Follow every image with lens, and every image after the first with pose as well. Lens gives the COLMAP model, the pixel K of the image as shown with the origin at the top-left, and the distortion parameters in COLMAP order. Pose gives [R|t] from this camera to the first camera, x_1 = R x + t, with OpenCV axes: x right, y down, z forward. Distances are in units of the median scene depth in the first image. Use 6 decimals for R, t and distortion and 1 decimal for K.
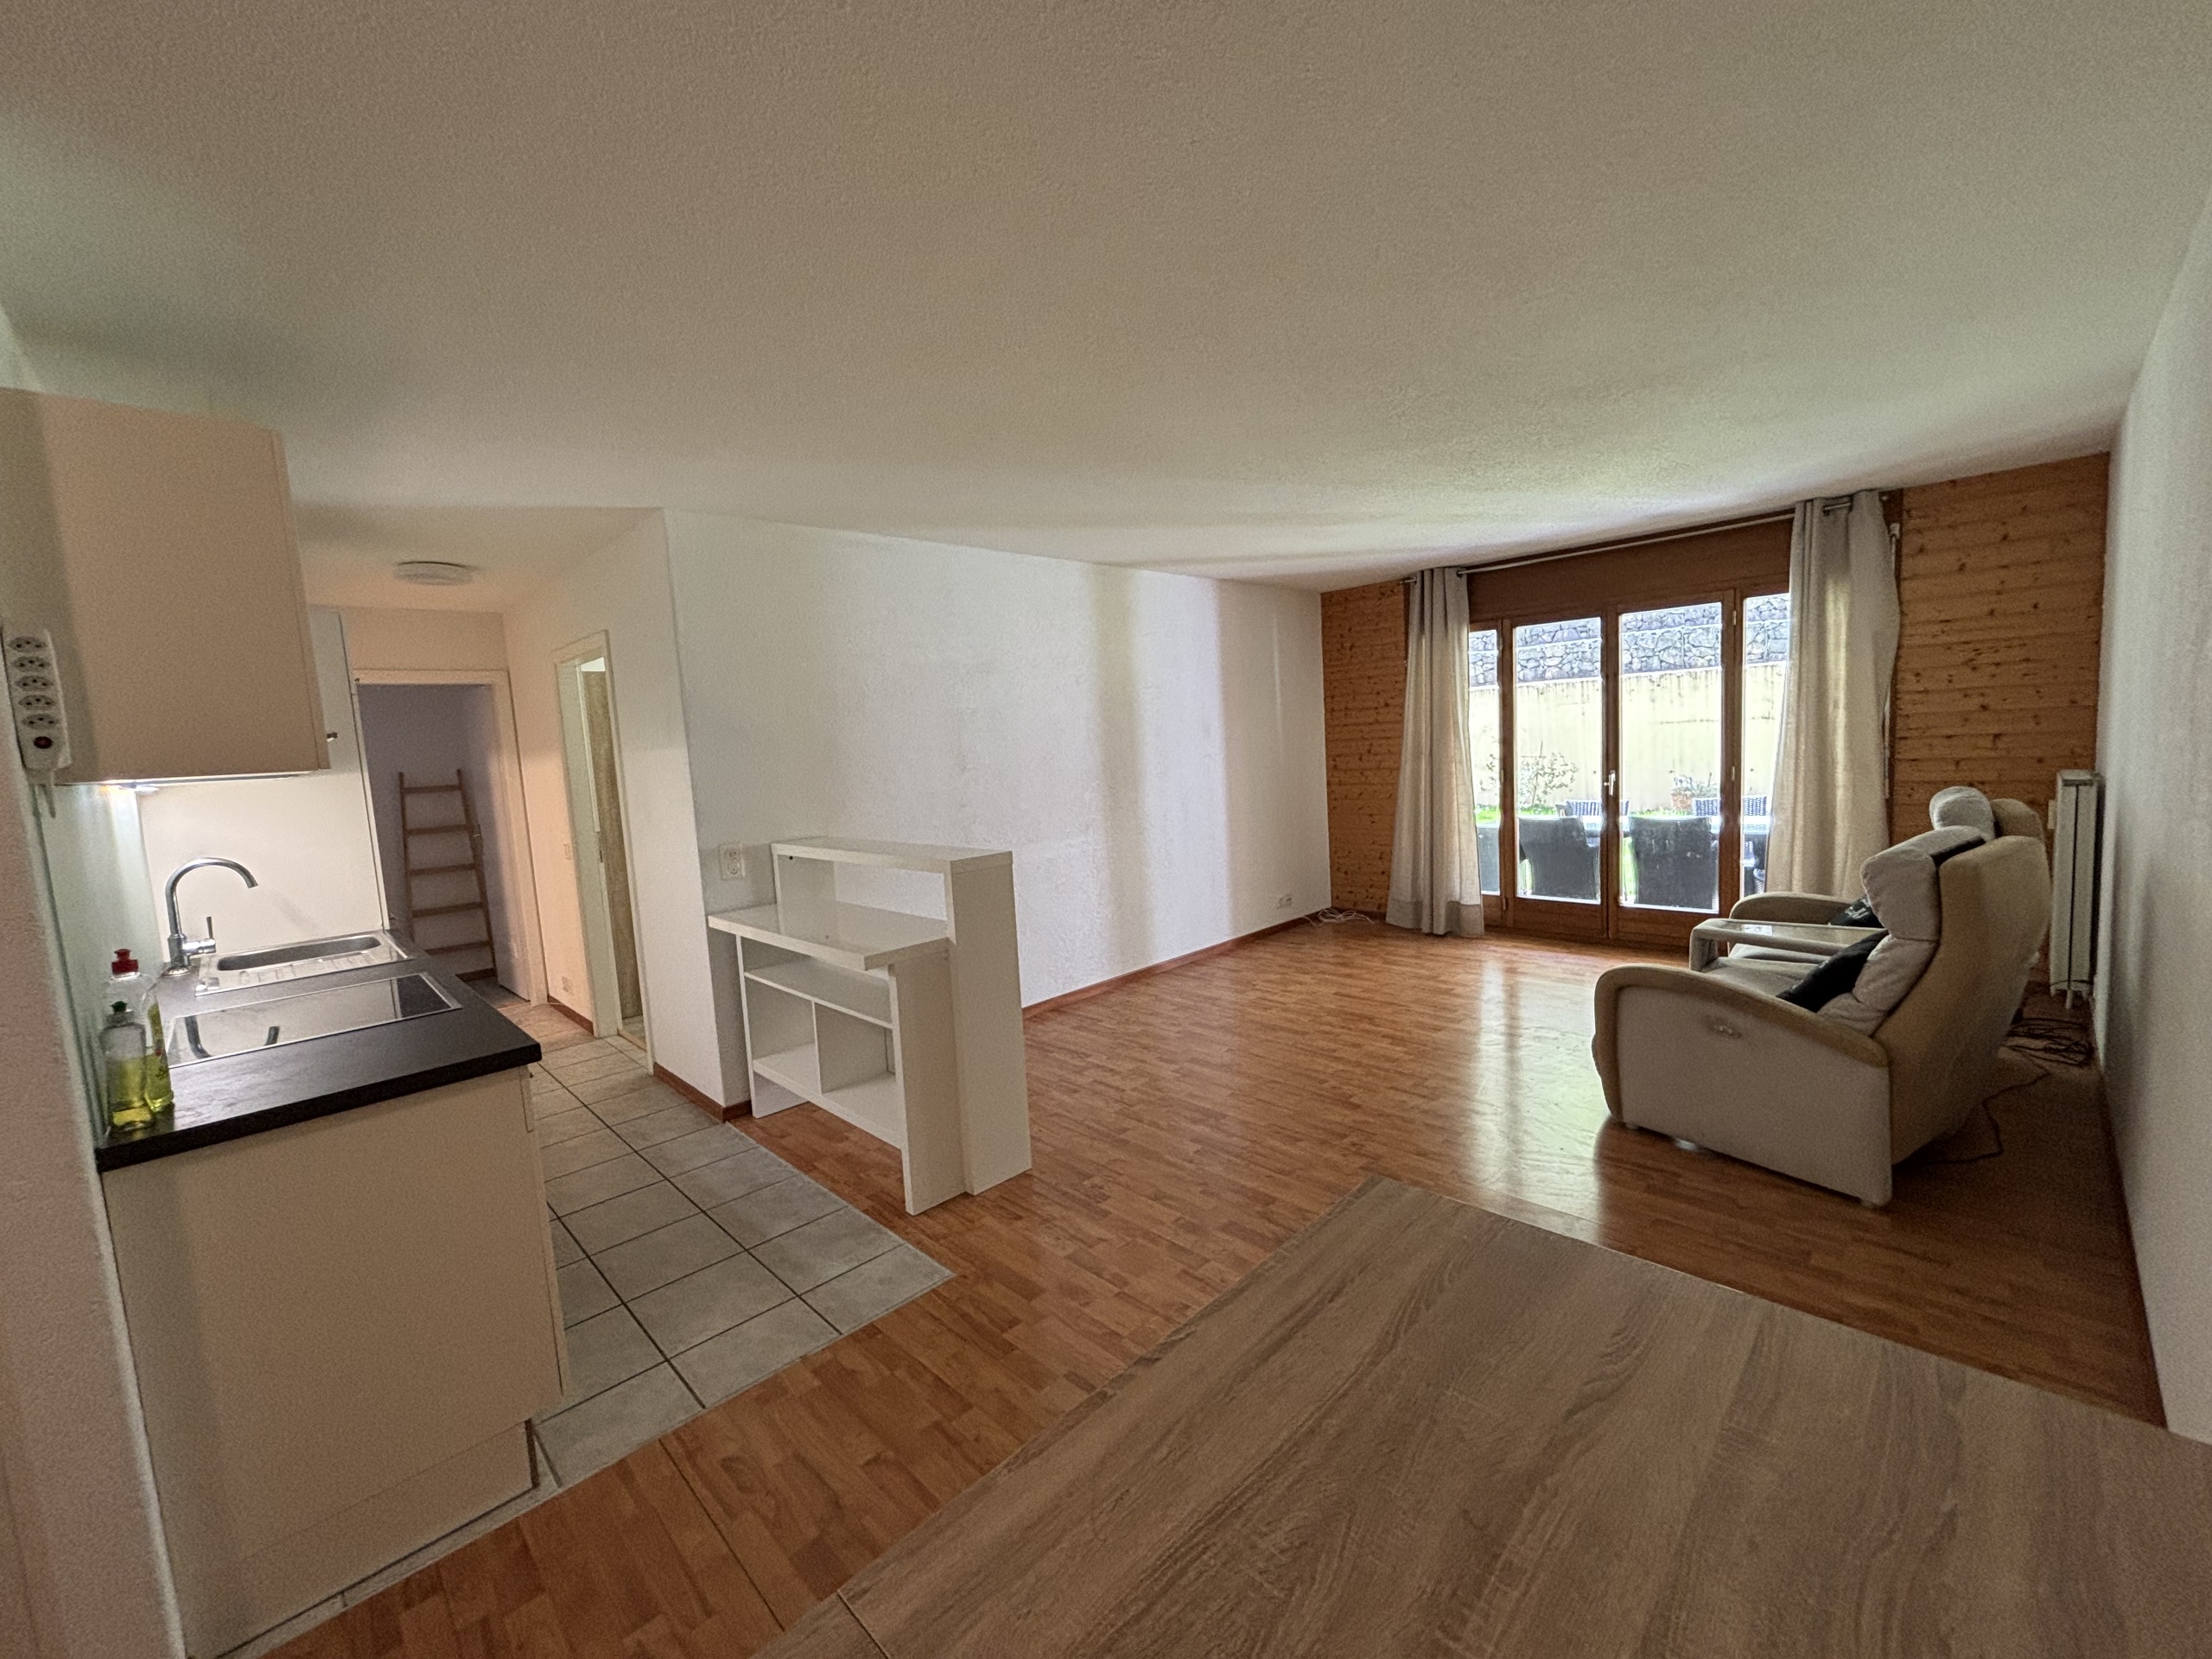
lens RADIAL K [[895.4, 0, 1113.8], [0, 895.4, 822.3], [0, 0, 1]] dist [-0.001078, 0.000988]
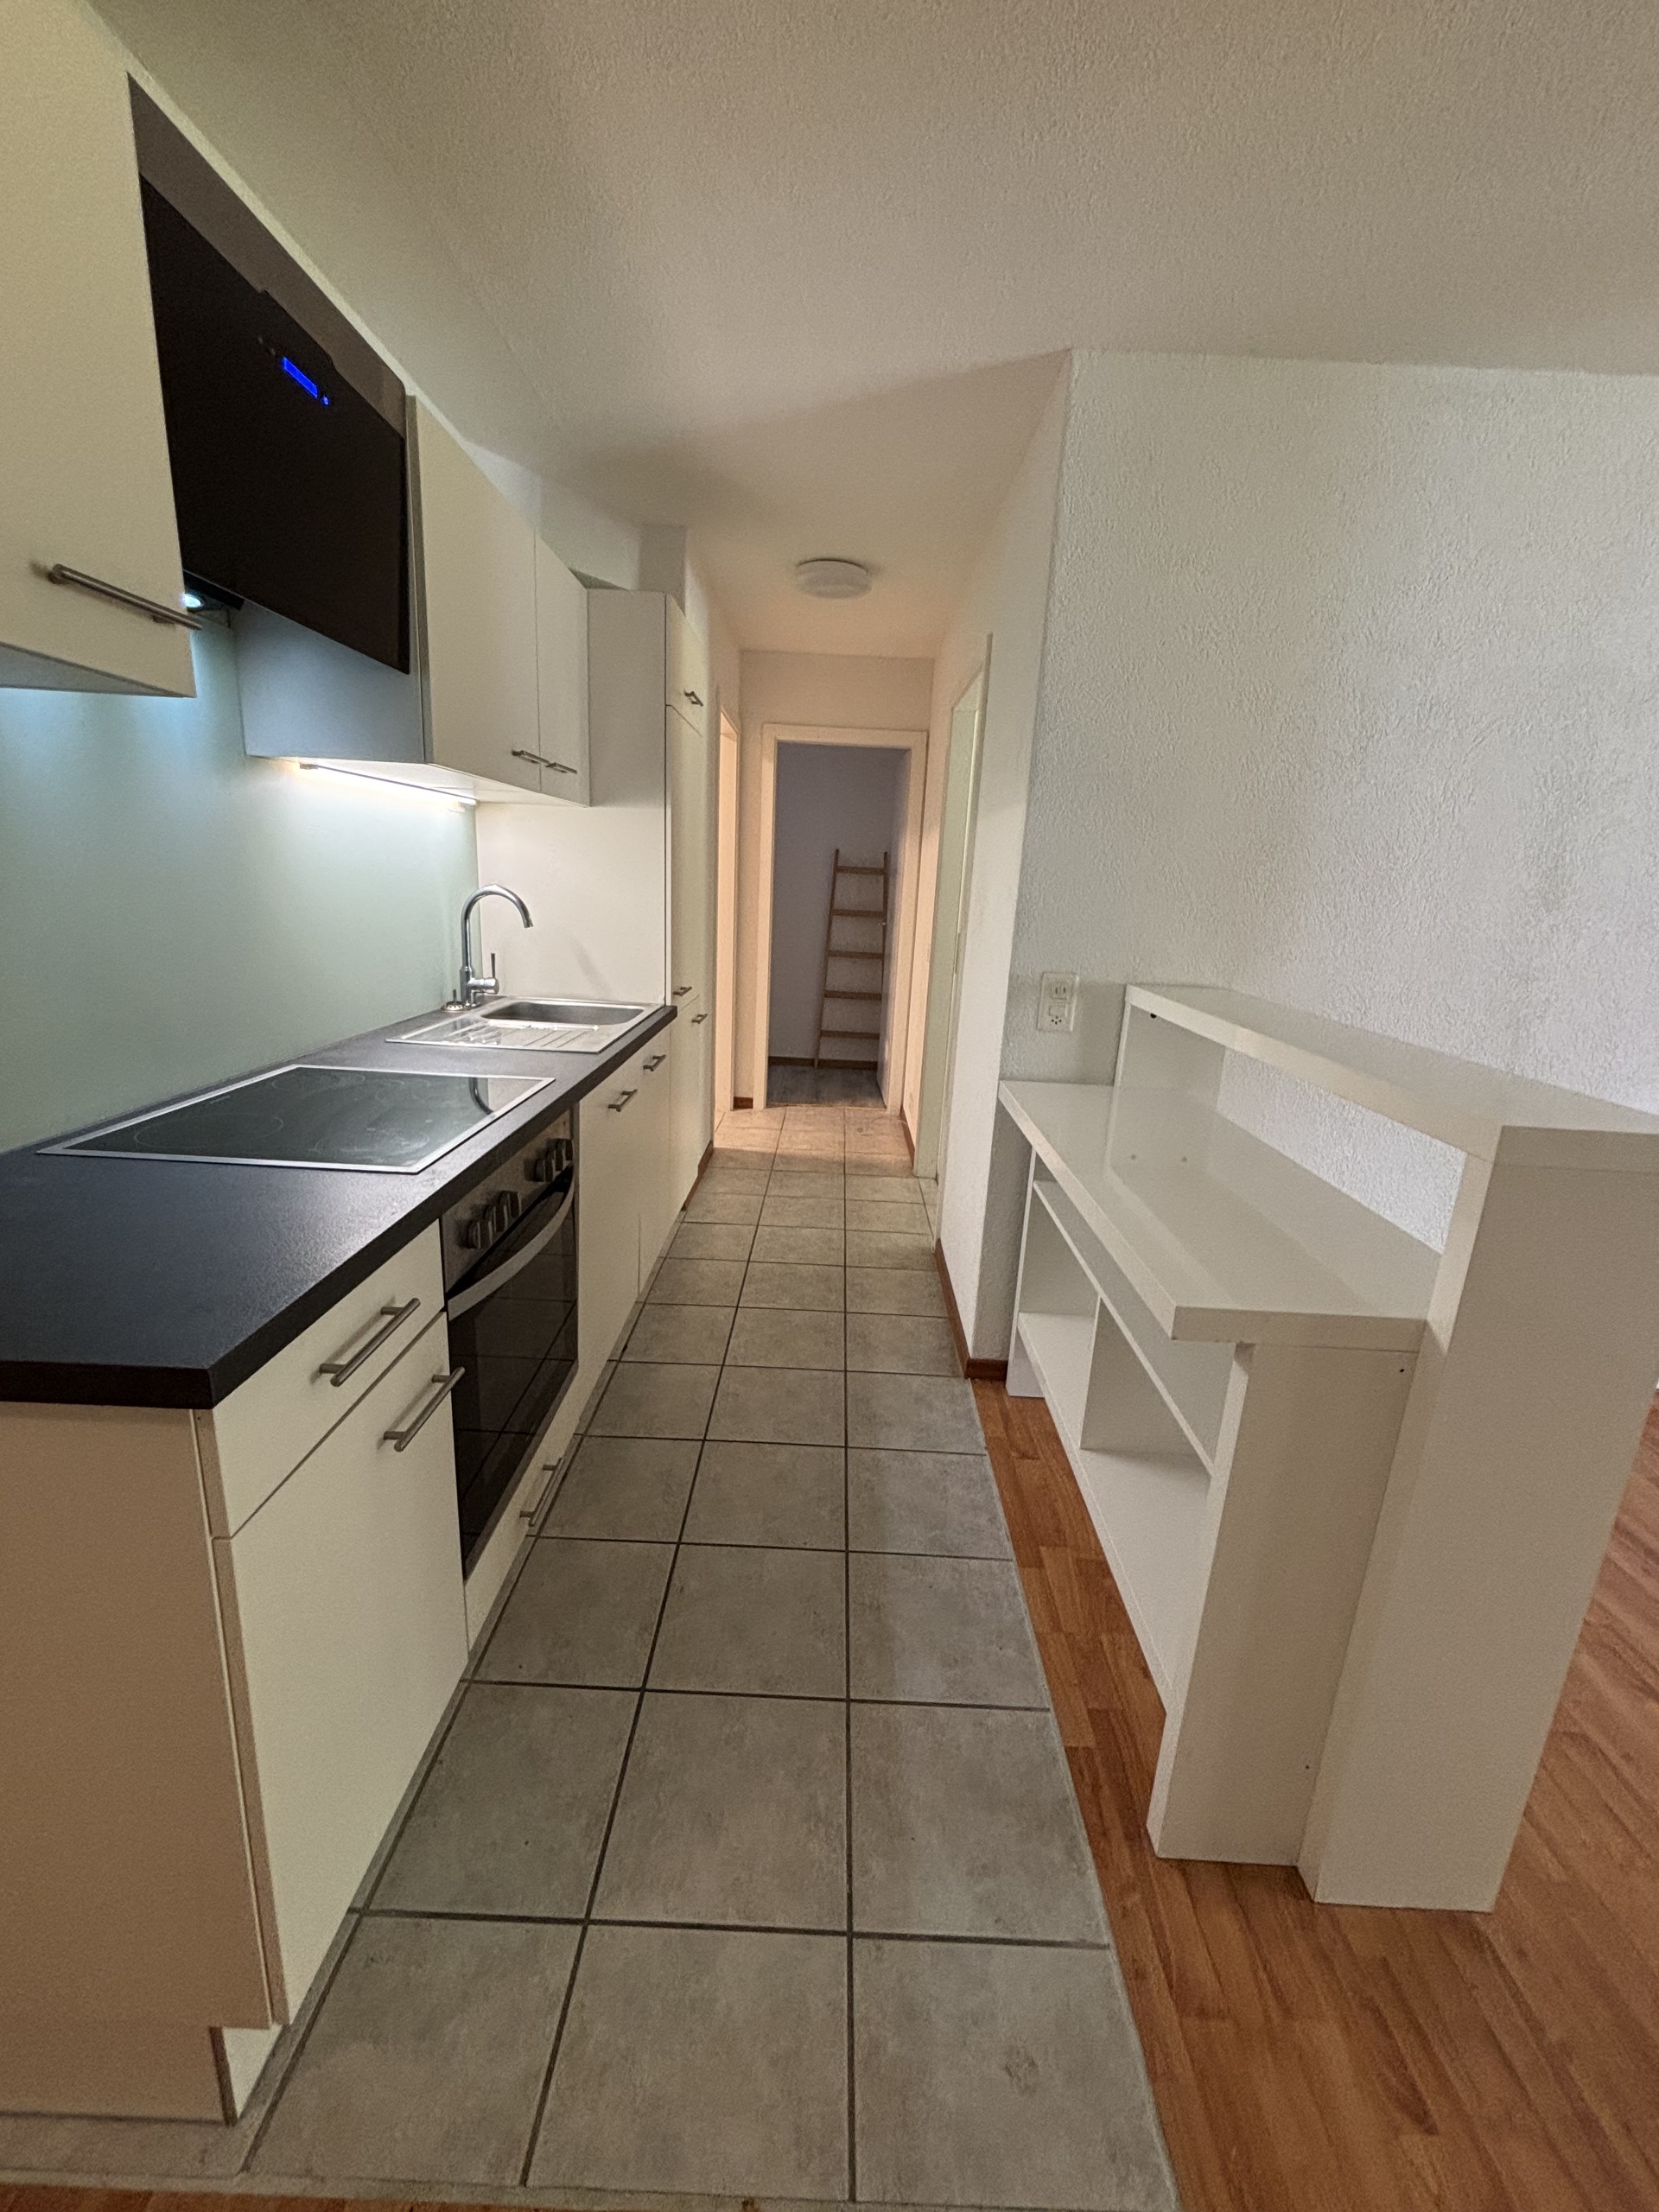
lens RADIAL K [[895.4, 0, 837.0], [0, 895.4, 1103.7], [0, 0, 1]] dist [-0.001078, 0.000988]
pose [[0.700076, 0.263894, -0.663516, -0.117020], [-0.158084, 0.963426, 0.216380, 0.001978], [0.696349, -0.046592, 0.716189, 0.495924]]
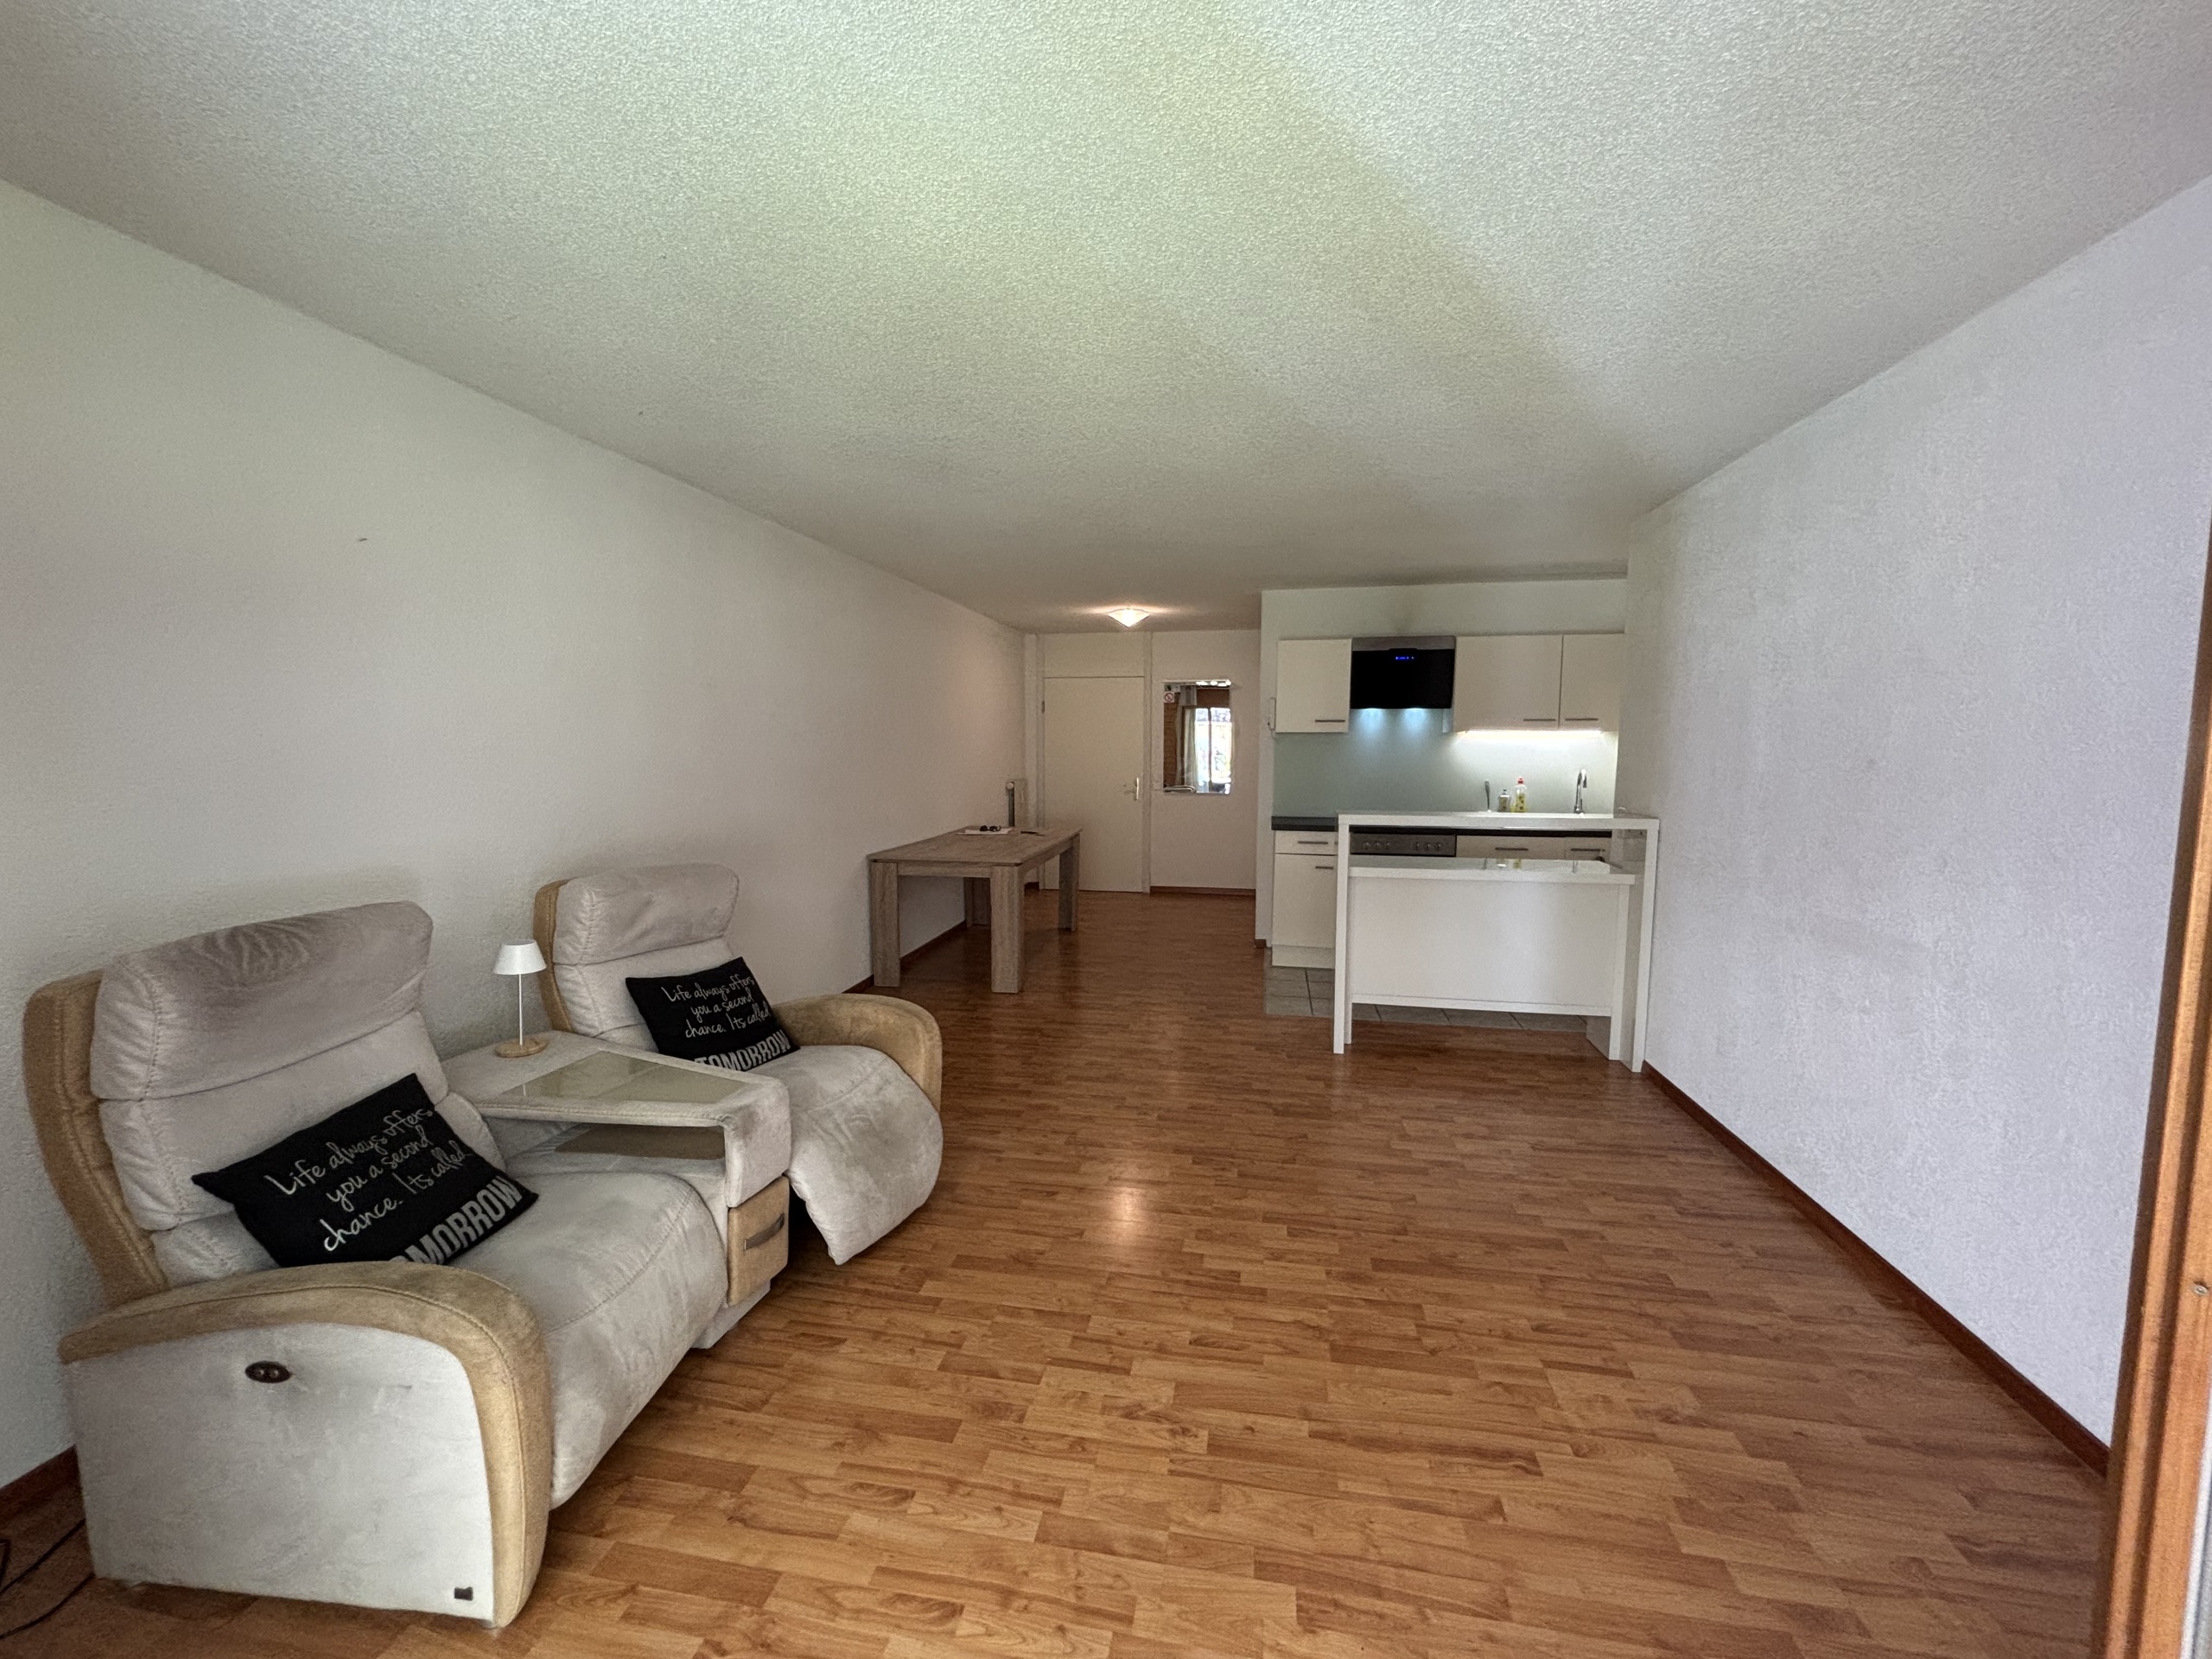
lens RADIAL K [[895.4, 0, 1103.7], [0, 895.4, 824.8], [0, 0, 1]] dist [-0.001078, 0.000988]
pose [[-0.821978, 0.112464, -0.558304, 0.841324], [-0.006280, 0.978459, 0.206346, -0.209183], [0.569484, 0.173118, -0.803566, 1.699066]]
